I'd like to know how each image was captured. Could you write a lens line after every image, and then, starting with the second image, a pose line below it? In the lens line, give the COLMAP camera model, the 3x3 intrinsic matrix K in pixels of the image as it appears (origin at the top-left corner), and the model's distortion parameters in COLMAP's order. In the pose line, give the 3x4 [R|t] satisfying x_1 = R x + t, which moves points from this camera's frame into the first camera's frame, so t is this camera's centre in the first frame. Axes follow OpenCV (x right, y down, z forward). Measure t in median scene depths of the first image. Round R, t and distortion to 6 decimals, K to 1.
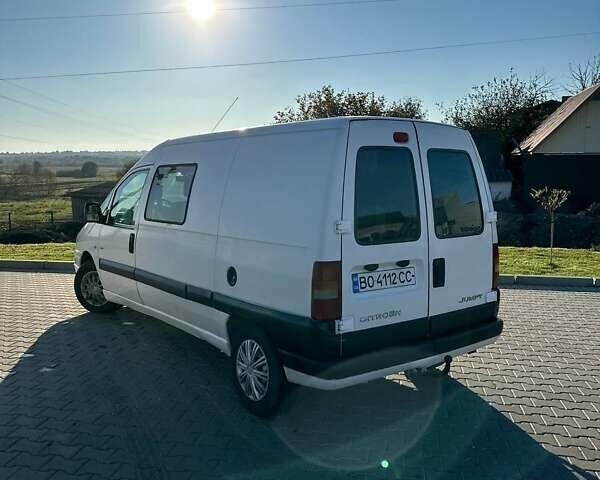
lens RADIAL K [[572.0, 0, 291.6], [0, 572.0, 236.3], [0, 0, 1]] dist [0.039529, 0.000000]
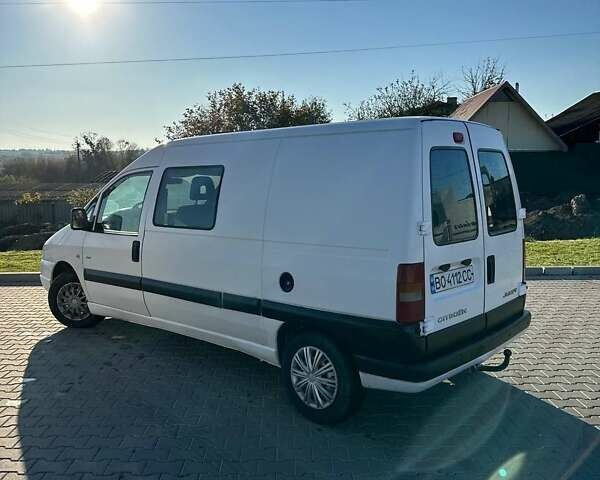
lens RADIAL K [[572.0, 0, 296.7], [0, 572.0, 242.6], [0, 0, 1]] dist [0.039529, 0.000000]
pose [[0.982137, -0.033453, 0.185167, -0.244301], [0.030955, 0.999387, 0.016365, -0.011148], [-0.185601, -0.010341, 0.982571, 0.047548]]
